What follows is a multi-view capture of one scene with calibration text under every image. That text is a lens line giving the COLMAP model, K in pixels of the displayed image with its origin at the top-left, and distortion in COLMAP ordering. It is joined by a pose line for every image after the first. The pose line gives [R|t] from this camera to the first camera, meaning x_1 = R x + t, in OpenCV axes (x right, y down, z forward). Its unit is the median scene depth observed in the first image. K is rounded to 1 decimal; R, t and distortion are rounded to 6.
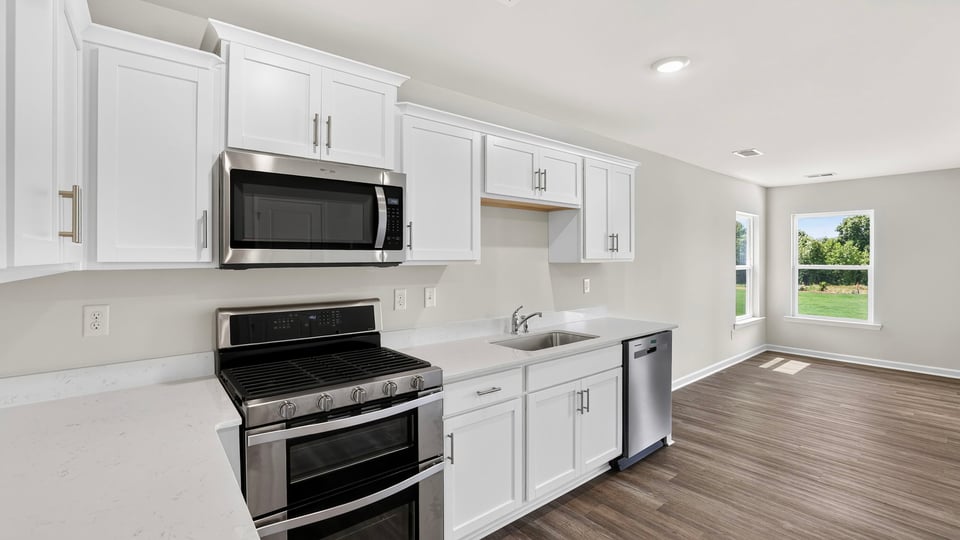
lens RADIAL K [[418.1, 0, 470.3], [0, 418.1, 260.5], [0, 0, 1]] dist [-0.019576, 0.004349]
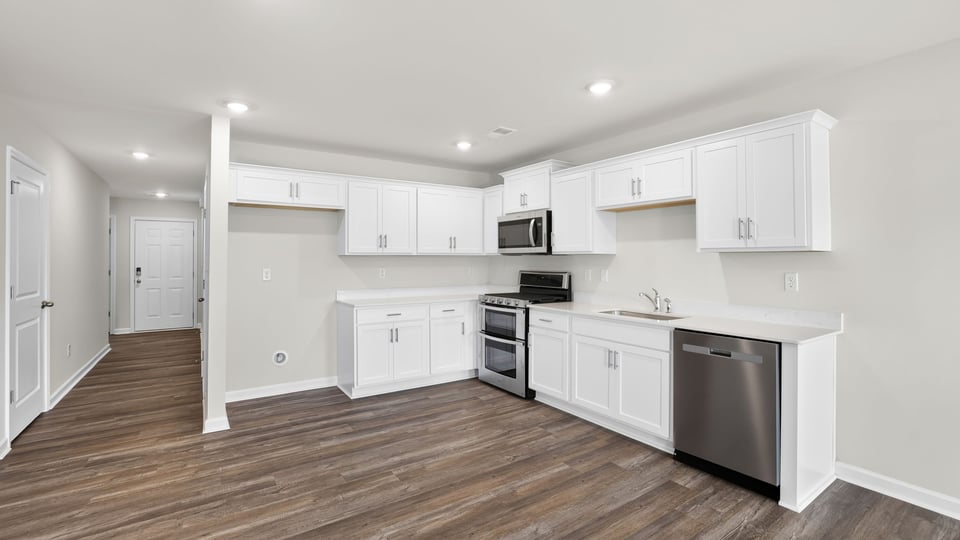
lens RADIAL K [[418.1, 0, 477.9], [0, 418.1, 255.7], [0, 0, 1]] dist [-0.019576, 0.004349]
pose [[-0.071837, -0.010336, -0.997363, 0.388419], [-0.010045, 0.999903, -0.009639, 0.008477], [0.997366, 0.009326, -0.071934, 0.165296]]
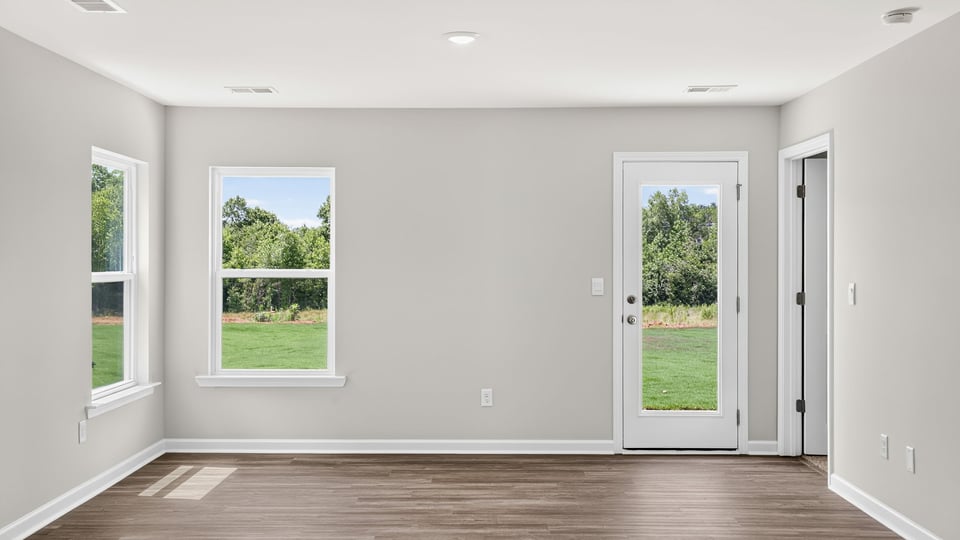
lens RADIAL K [[918.2, 0, 481.2], [0, 918.2, 266.5], [0, 0, 1]] dist [0.060133, 0.000000]
pose [[0.625745, 0.000332, 0.780027, 0.134606], [0.000949, 0.999999, -0.001186, 0.008322], [-0.780027, 0.001482, 0.625744, 0.071888]]
